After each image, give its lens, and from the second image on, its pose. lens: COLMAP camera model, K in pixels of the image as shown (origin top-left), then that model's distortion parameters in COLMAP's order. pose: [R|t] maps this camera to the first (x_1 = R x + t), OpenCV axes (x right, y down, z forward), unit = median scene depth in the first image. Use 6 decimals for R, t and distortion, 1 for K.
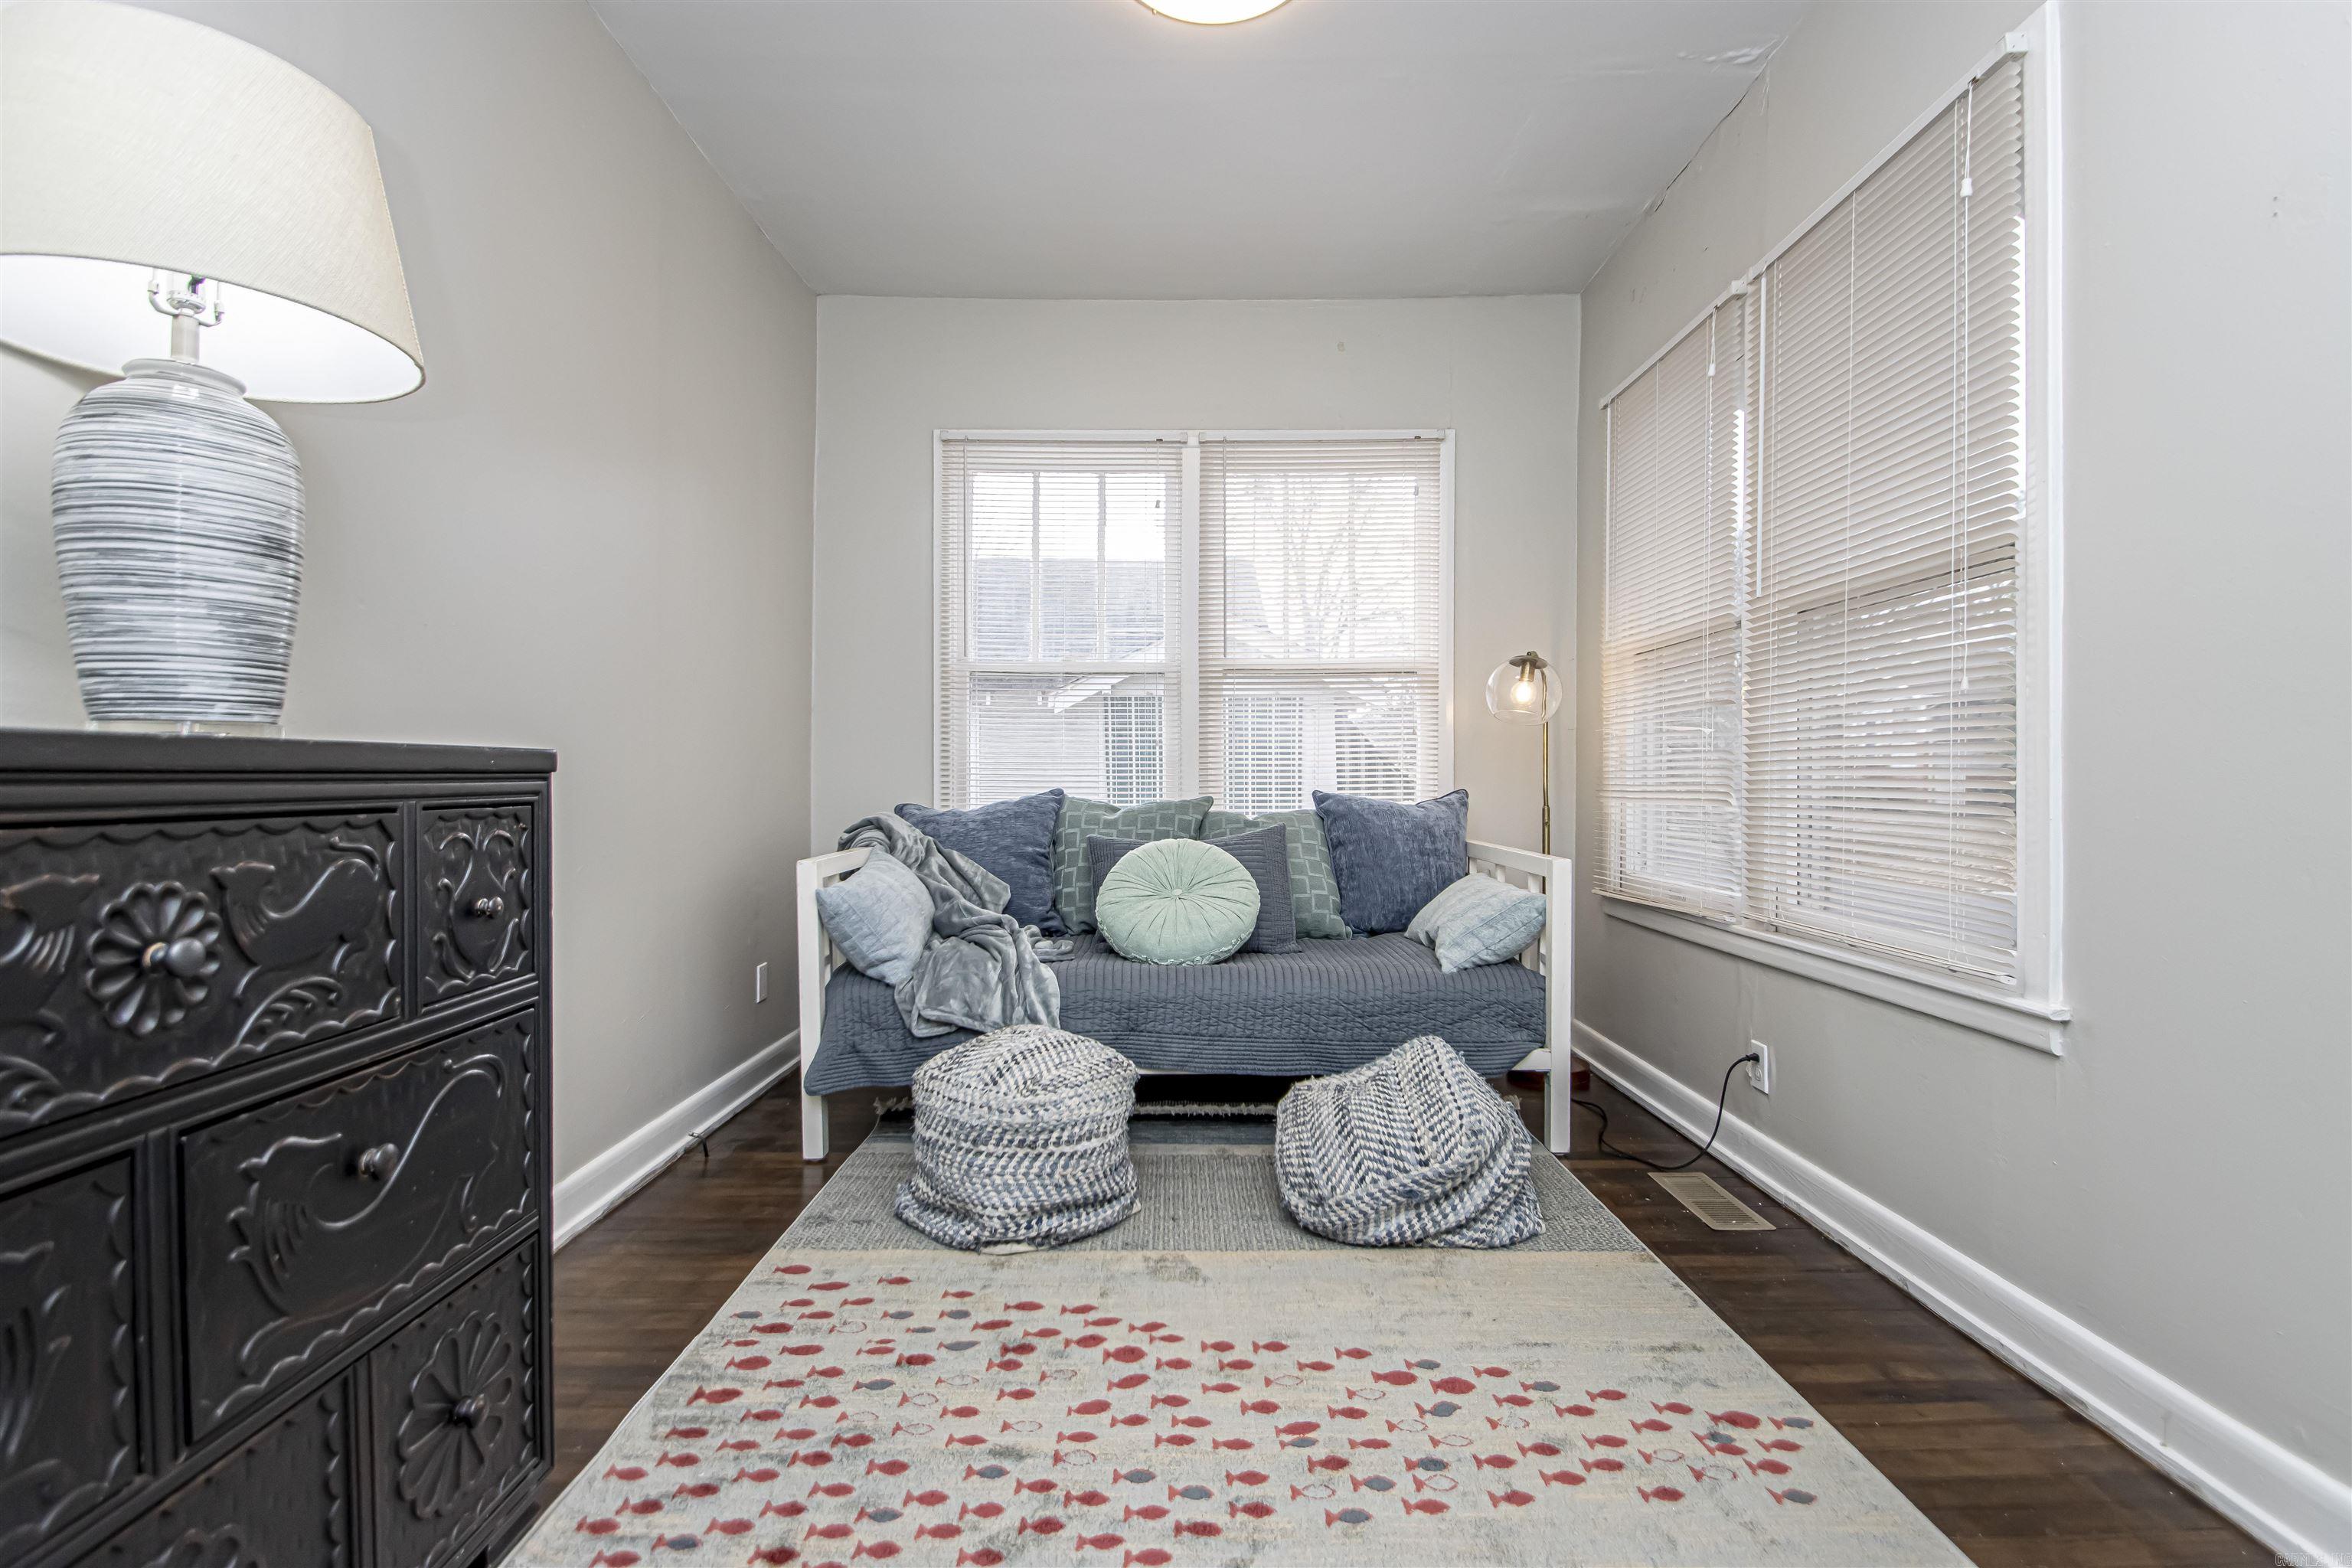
lens RADIAL K [[1085.8, 0, 1176.0], [0, 1085.8, 784.0], [0, 0, 1]] dist [0.006787, -0.000554]
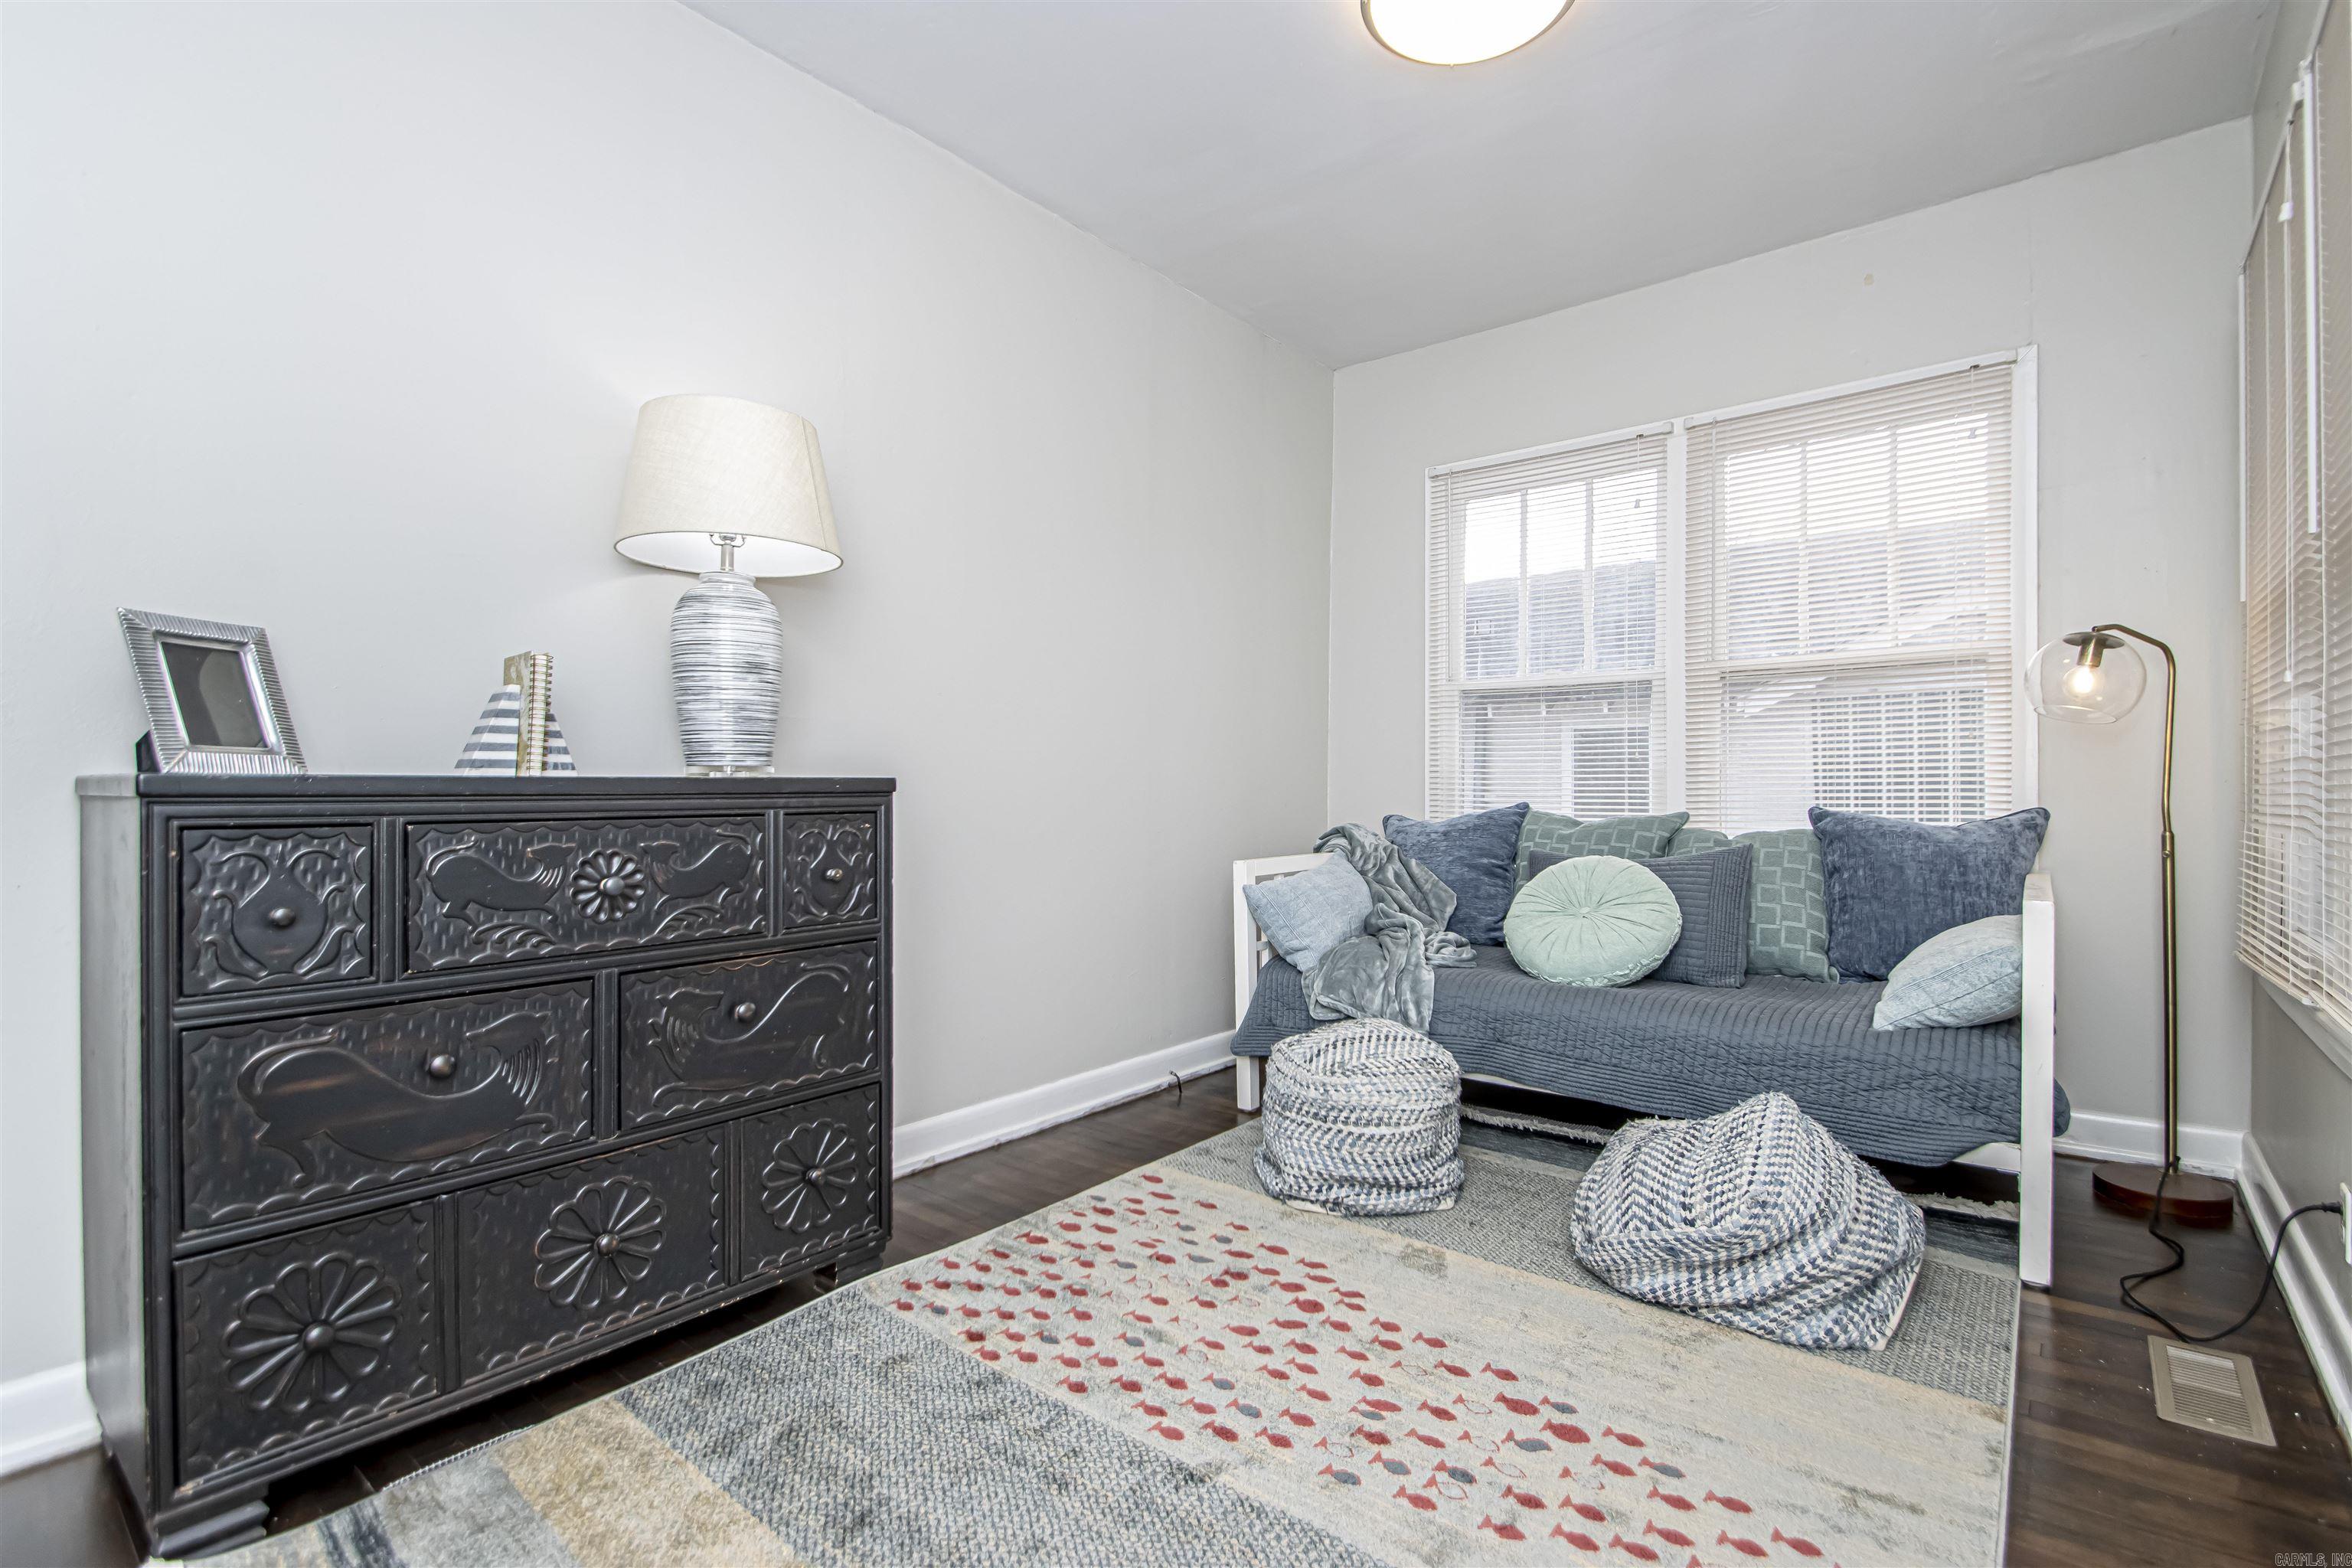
lens RADIAL K [[1089.0, 0, 1207.8], [0, 1089.0, 788.3], [0, 0, 1]] dist [0.019360, -0.019811]
pose [[0.779060, 0.000204, -0.626949, 0.481424], [-0.002858, 0.999991, -0.003226, -0.007766], [0.626943, 0.004305, 0.779053, 0.038556]]
